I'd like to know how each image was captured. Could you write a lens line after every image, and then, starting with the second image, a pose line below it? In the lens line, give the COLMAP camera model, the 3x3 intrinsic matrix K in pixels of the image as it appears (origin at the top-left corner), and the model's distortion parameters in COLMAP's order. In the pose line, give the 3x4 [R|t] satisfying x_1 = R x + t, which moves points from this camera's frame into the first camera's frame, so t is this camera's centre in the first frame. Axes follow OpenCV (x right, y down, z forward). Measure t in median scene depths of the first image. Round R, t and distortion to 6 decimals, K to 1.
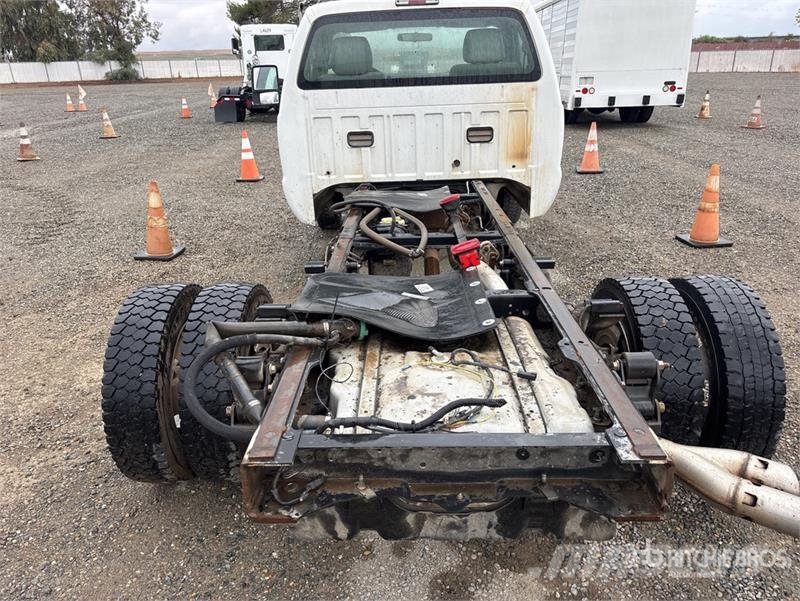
lens RADIAL K [[605.0, 0, 391.5], [0, 605.0, 301.4], [0, 0, 1]] dist [0.099644, -0.272706]
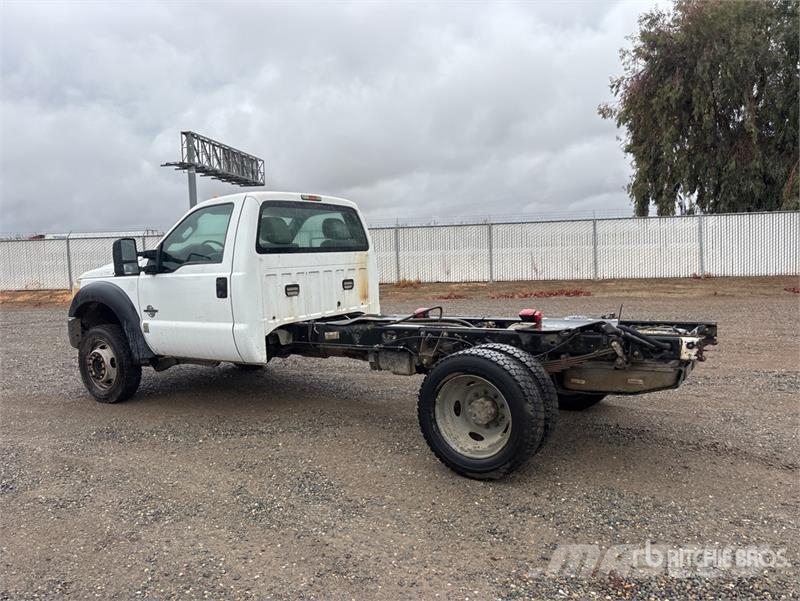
lens RADIAL K [[603.2, 0, 396.9], [0, 603.2, 308.4], [0, 0, 1]] dist [0.003386, 0.008193]
pose [[0.521841, -0.062892, 0.850721, -1.040279], [0.320438, 0.938695, -0.127164, 0.005430], [-0.790570, 0.338963, 0.510002, 0.180735]]
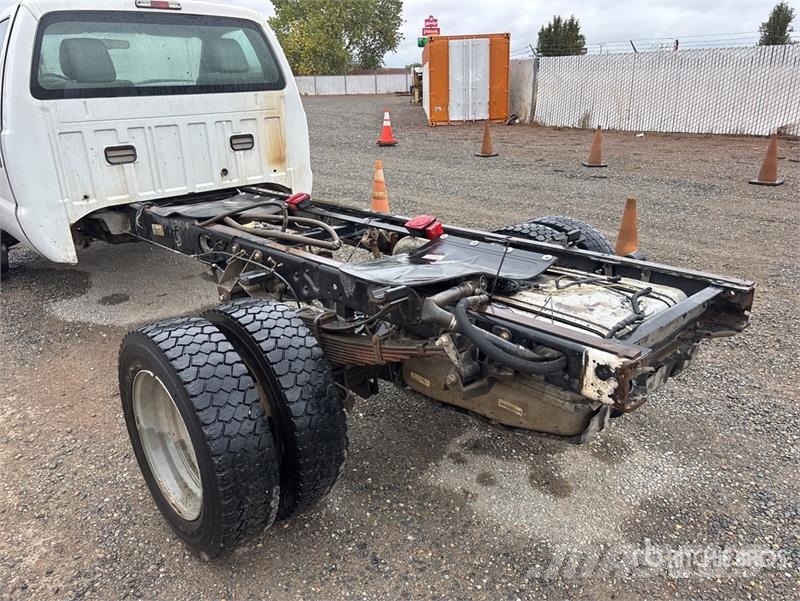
lens RADIAL K [[608.5, 0, 400.0], [0, 608.5, 300.5], [0, 0, 1]] dist [0.010841, 0.003015]
pose [[0.713895, -0.228729, 0.661844, -0.397098], [0.253144, 0.965527, 0.060627, -0.015163], [-0.652895, 0.124260, 0.747186, 0.106308]]
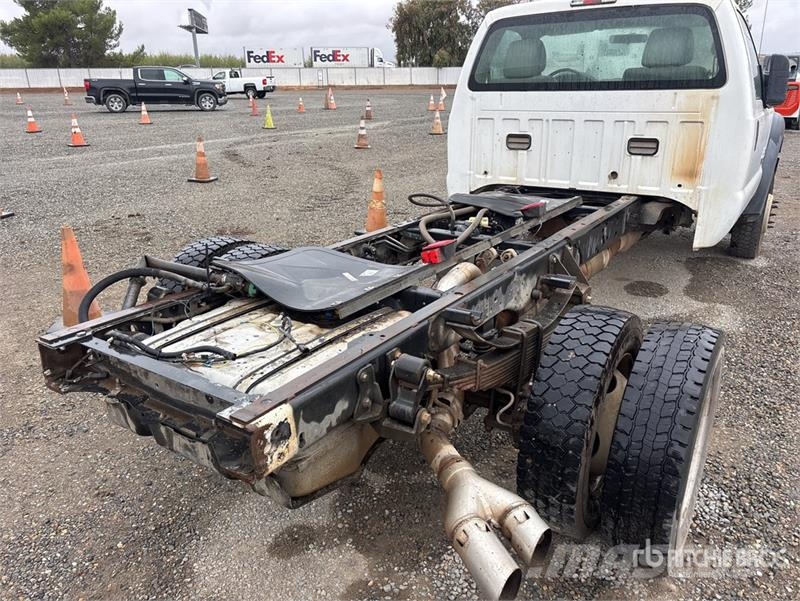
lens RADIAL K [[603.2, 0, 396.9], [0, 603.2, 308.4], [0, 0, 1]] dist [0.003386, 0.008193]
pose [[0.845217, 0.206962, -0.492723, 0.327167], [-0.205245, 0.976973, 0.058288, -0.016646], [0.493440, 0.051863, 0.868232, 0.056622]]
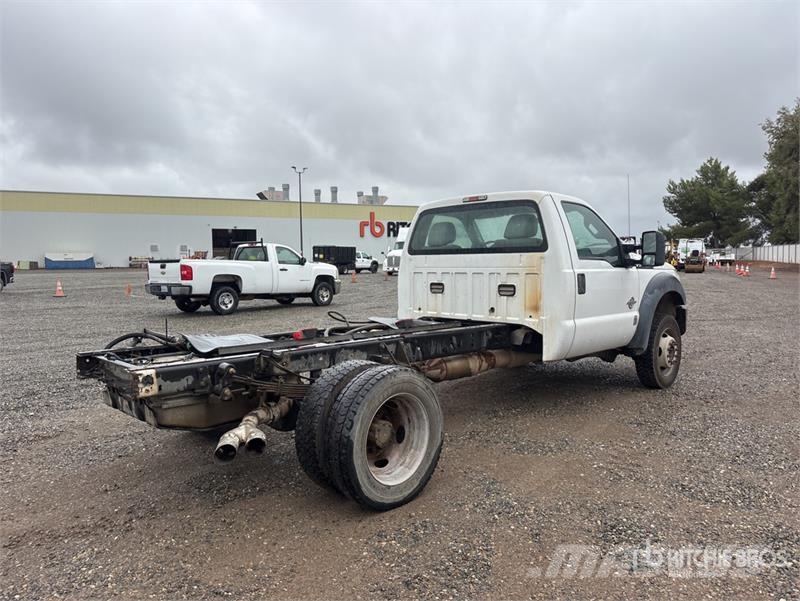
lens RADIAL K [[601.3, 0, 384.4], [0, 601.3, 299.5], [0, 0, 1]] dist [0.056370, -0.065493]
pose [[0.711548, 0.073307, -0.698803, 0.858982], [-0.264534, 0.949315, -0.169773, 0.032818], [0.650938, 0.305659, 0.694876, -0.057146]]
